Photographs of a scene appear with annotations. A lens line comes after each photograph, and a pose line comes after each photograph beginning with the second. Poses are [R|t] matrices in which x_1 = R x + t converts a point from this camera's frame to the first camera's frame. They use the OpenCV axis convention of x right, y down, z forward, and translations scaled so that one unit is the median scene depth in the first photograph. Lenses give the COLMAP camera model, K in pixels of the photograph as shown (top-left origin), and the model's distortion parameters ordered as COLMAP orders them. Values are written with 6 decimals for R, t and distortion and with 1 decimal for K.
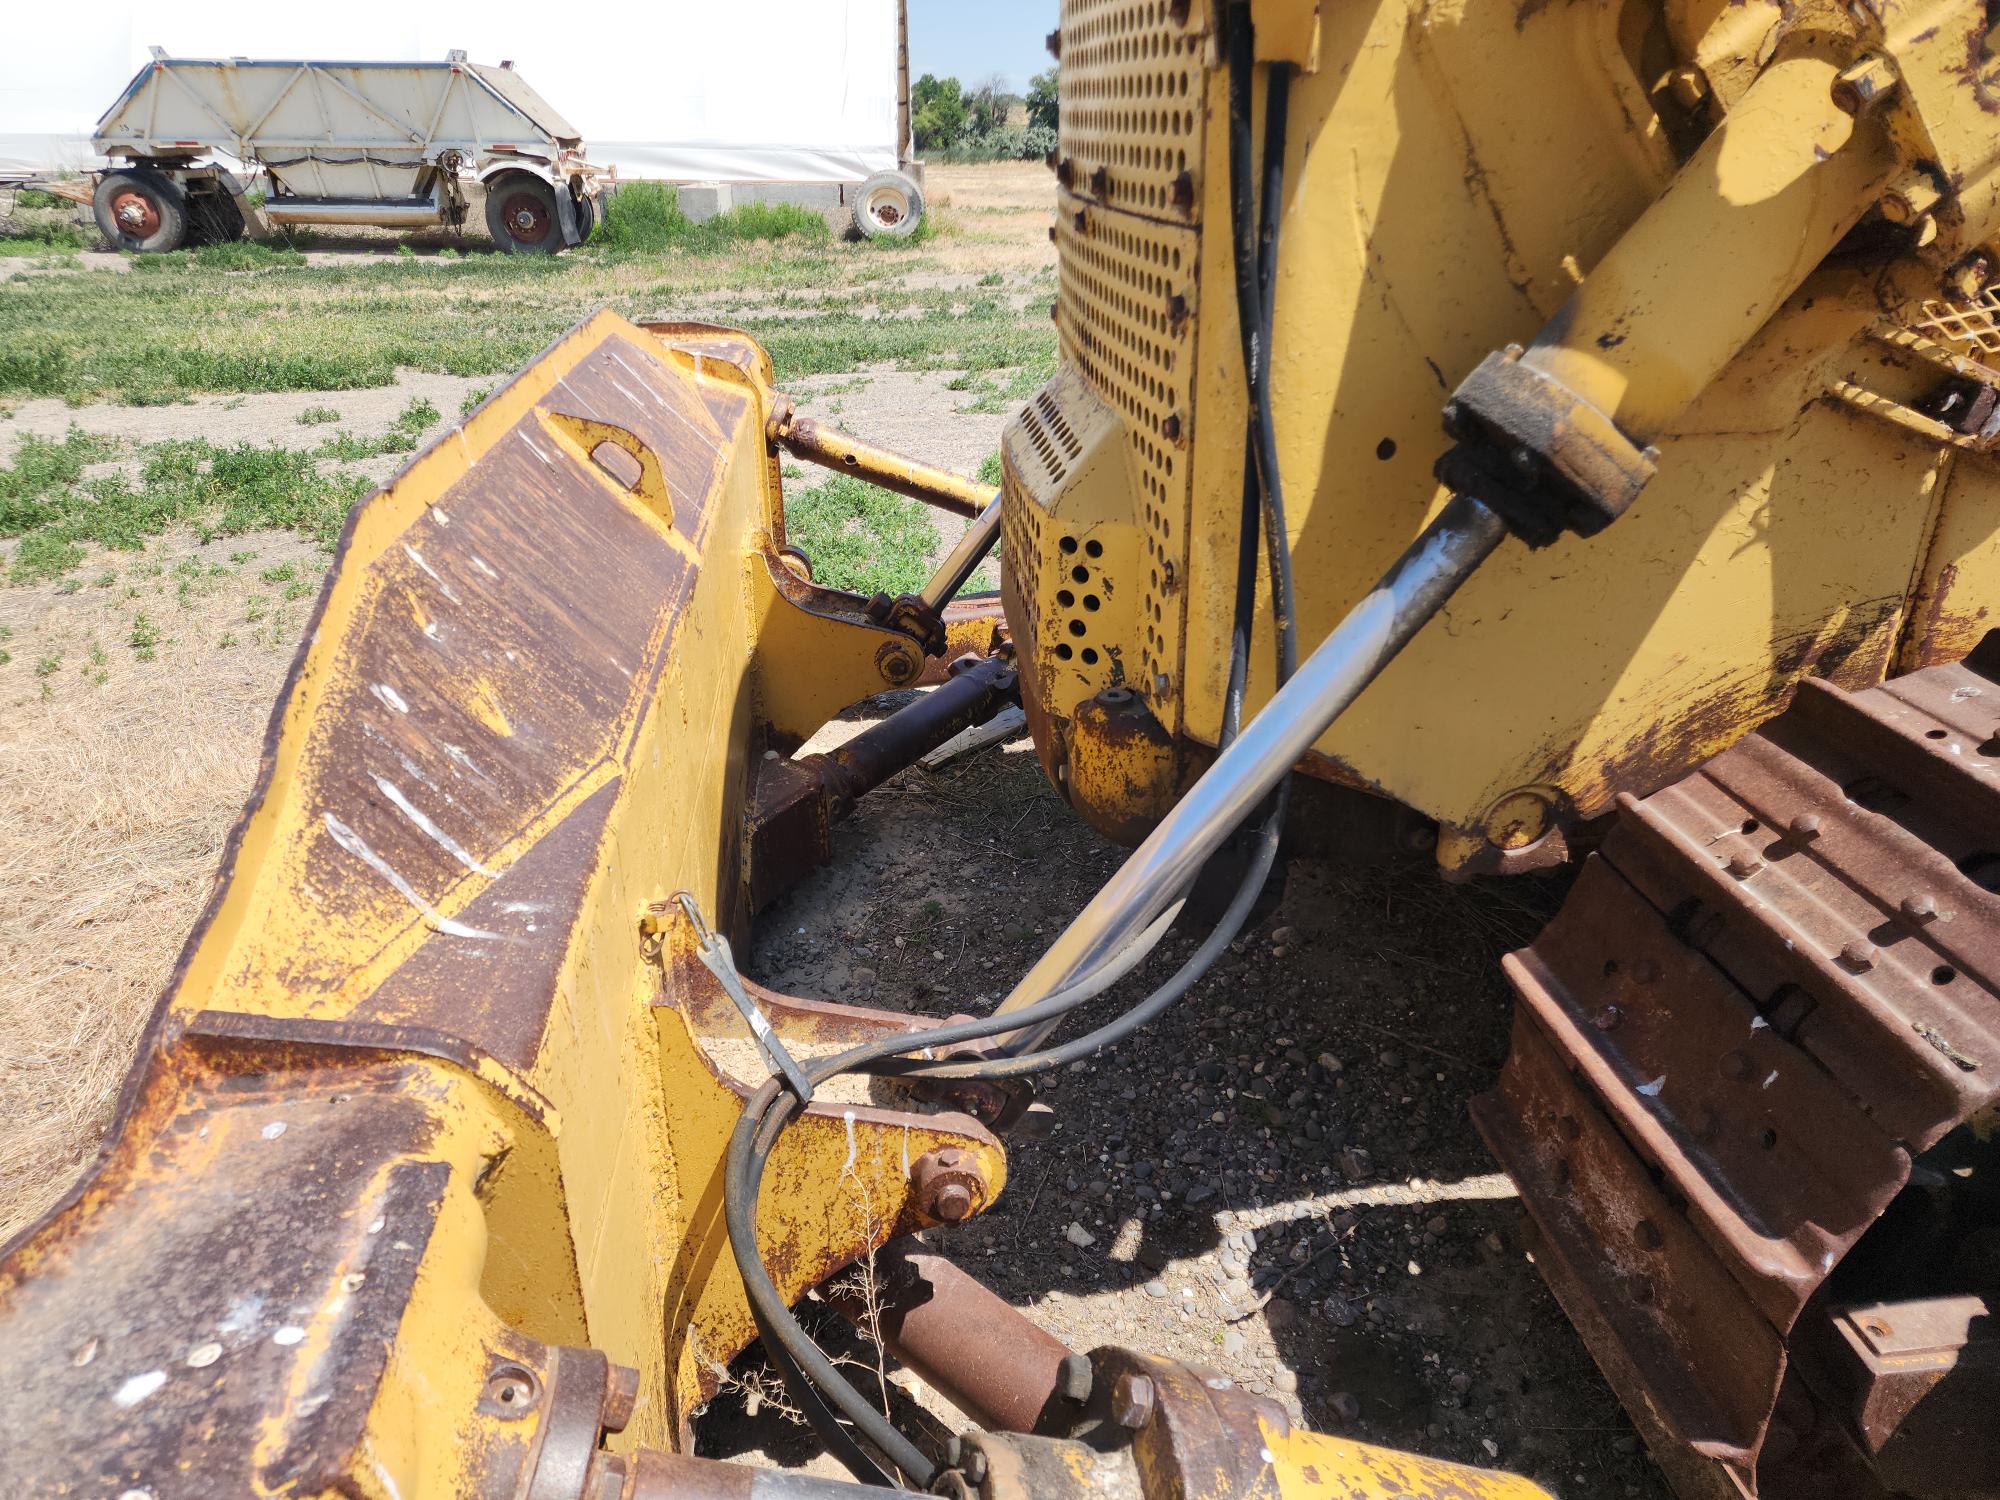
lens RADIAL K [[1336.5, 0, 1002.5], [0, 1336.5, 736.3], [0, 0, 1]] dist [0.075395, -0.063392]
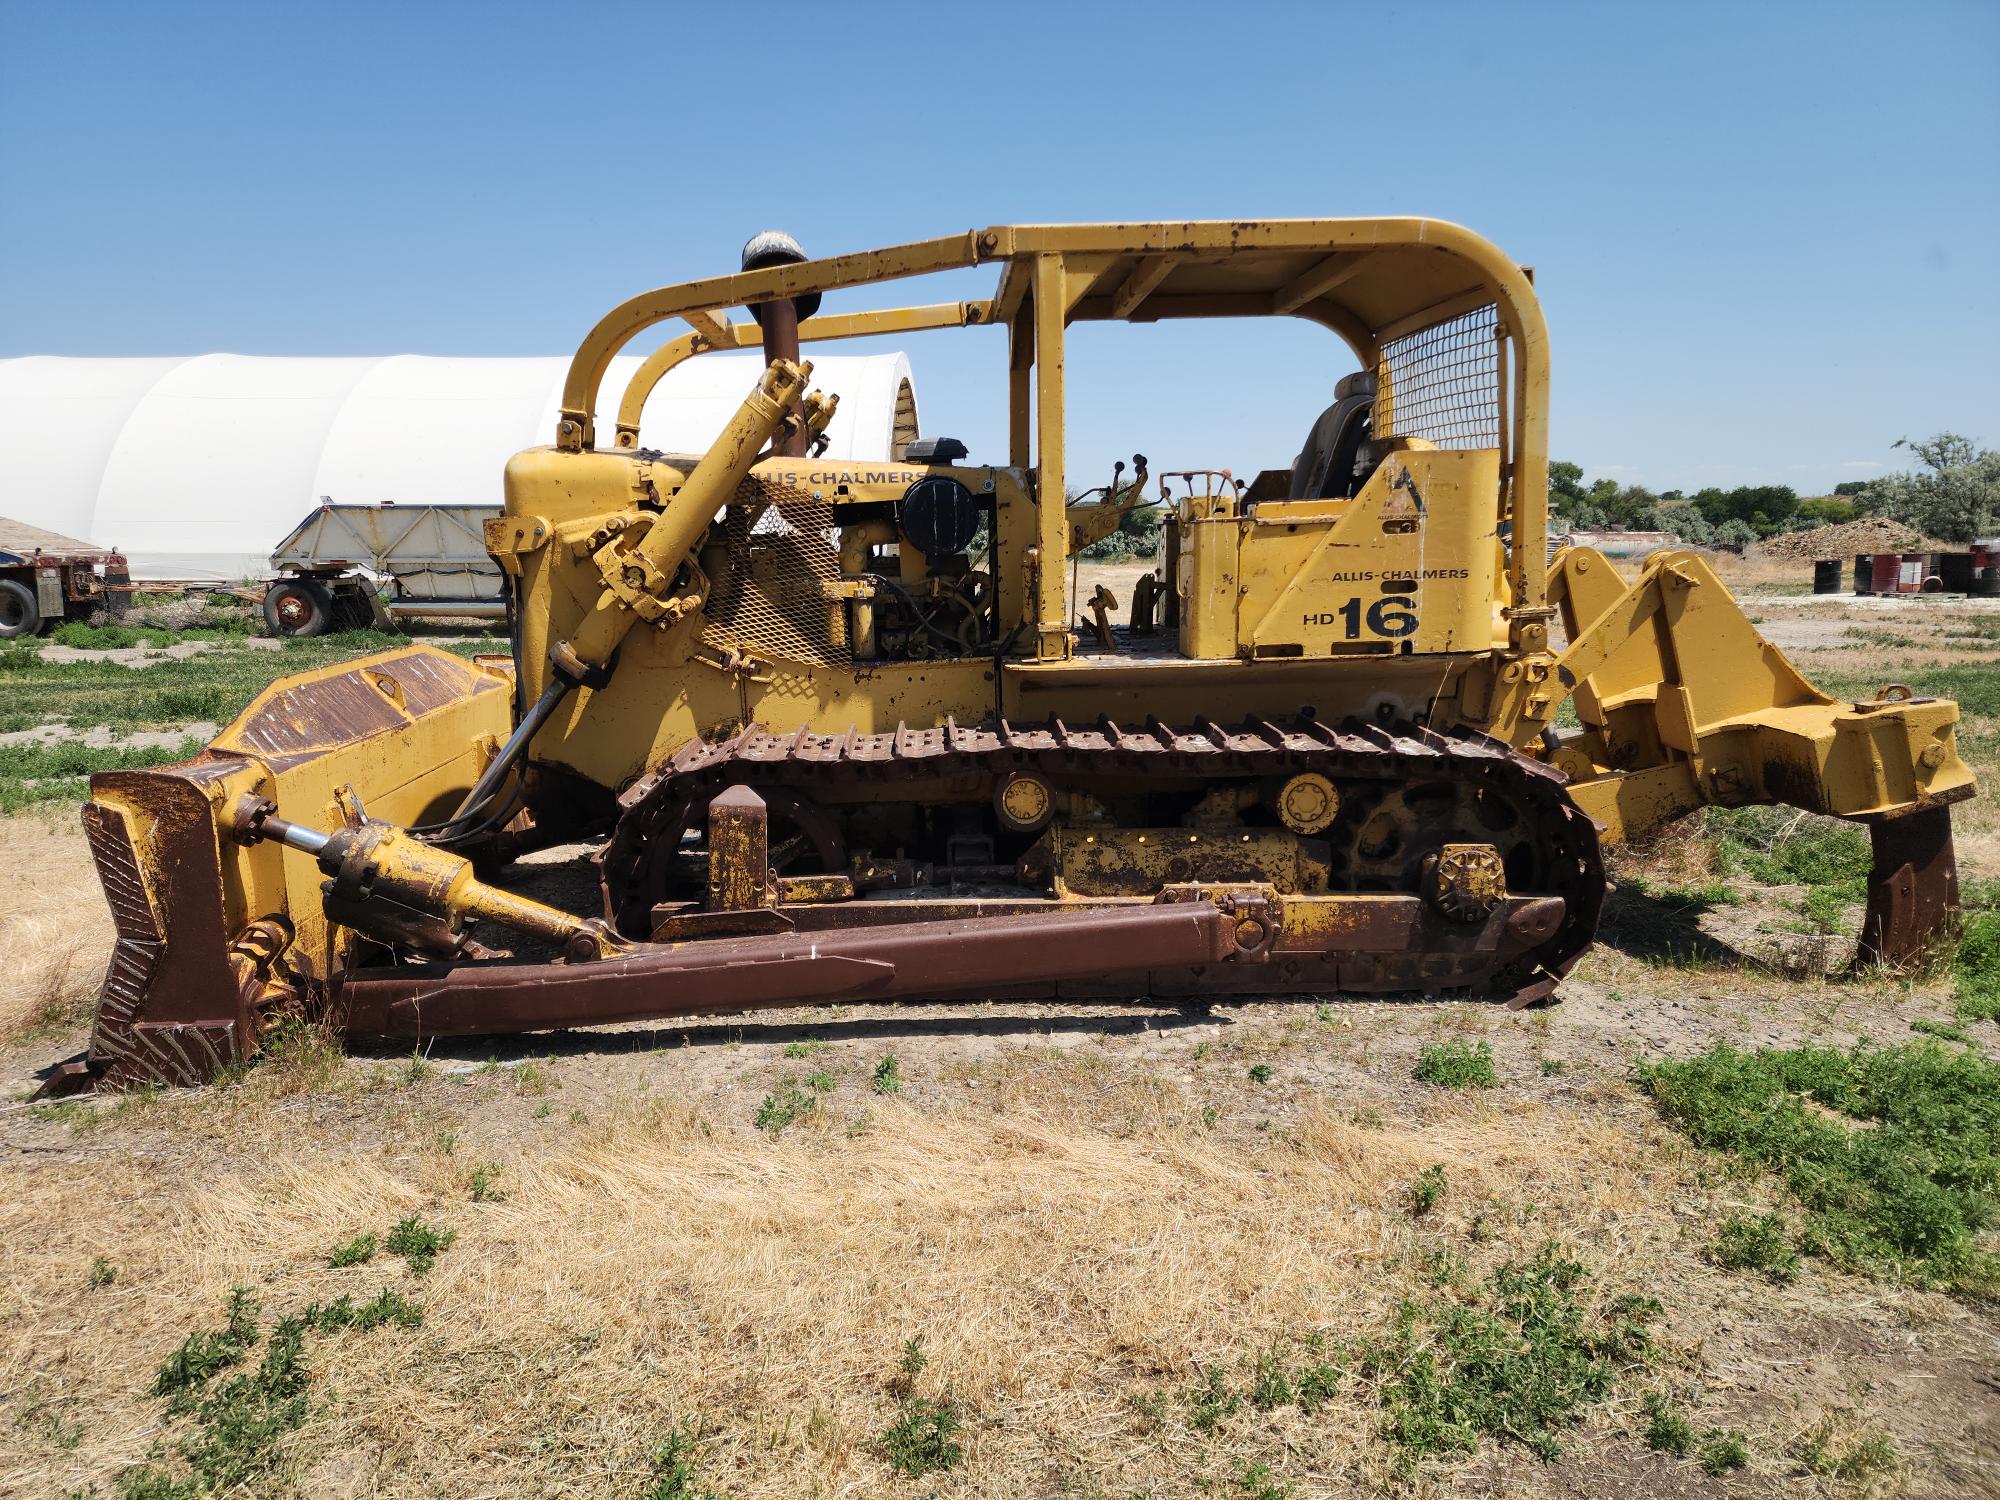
lens RADIAL K [[1336.5, 0, 985.1], [0, 1336.5, 749.7], [0, 0, 1]] dist [0.075395, -0.063392]
pose [[0.997119, 0.000964, -0.075846, 1.421588], [-0.020365, 0.966610, -0.255443, 0.752815], [0.073067, 0.256252, 0.963844, -1.972293]]
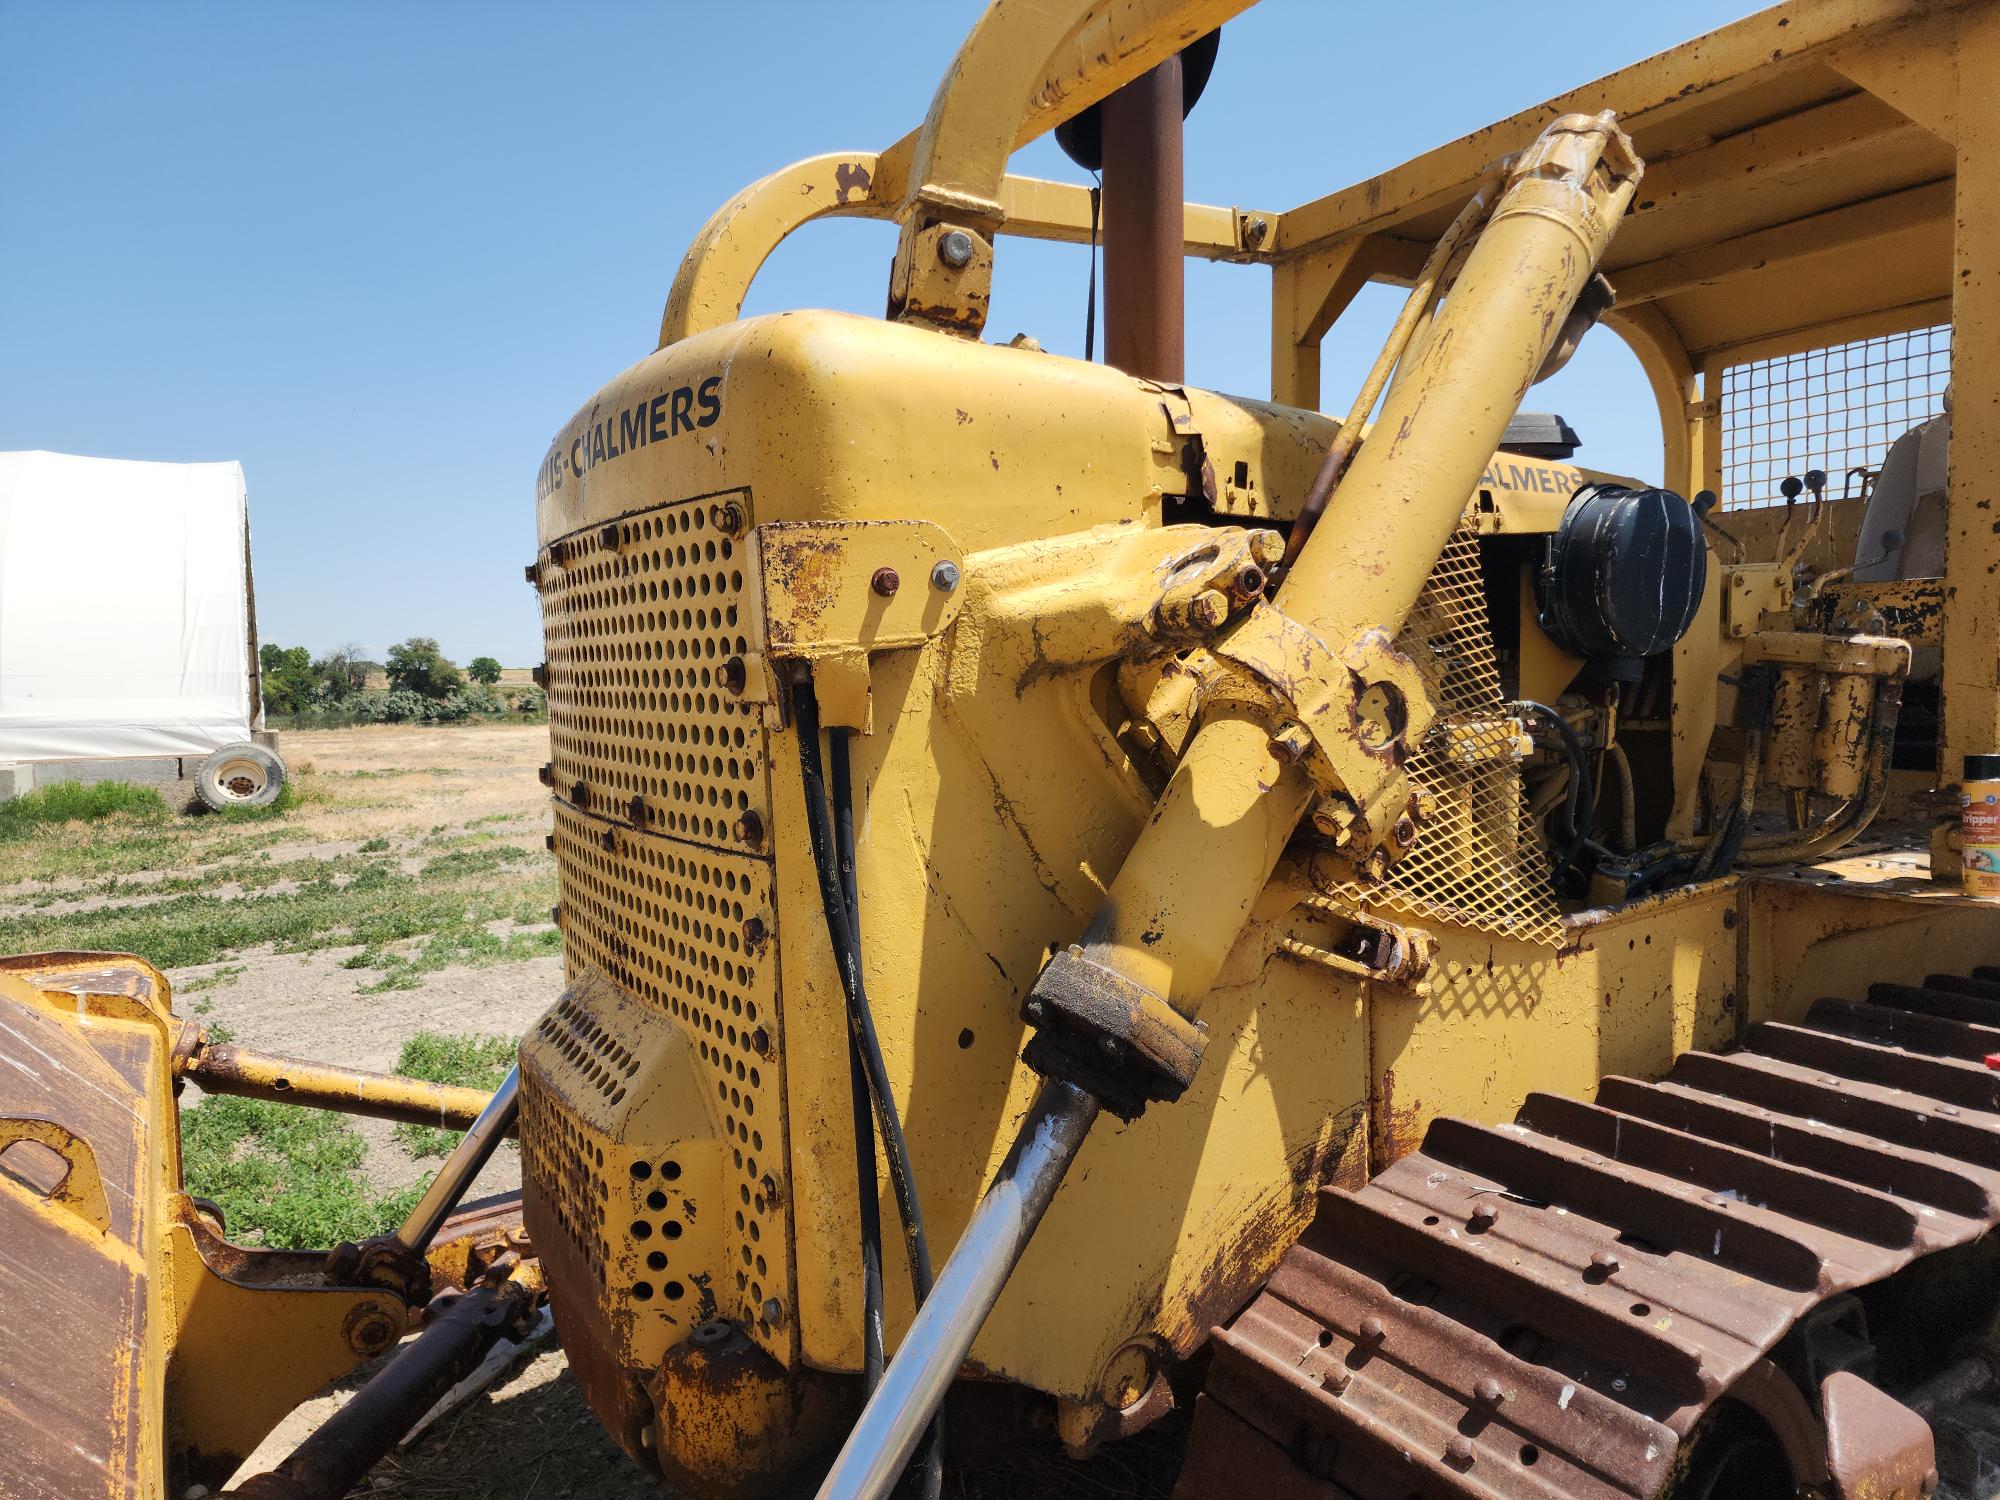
lens RADIAL K [[1336.5, 0, 1002.0], [0, 1336.5, 767.6], [0, 0, 1]] dist [0.075395, -0.063392]
pose [[0.903351, -0.048551, 0.426145, -0.114926], [0.196034, 0.930457, -0.309549, -0.066265], [-0.381481, 0.363170, 0.850047, 0.001985]]
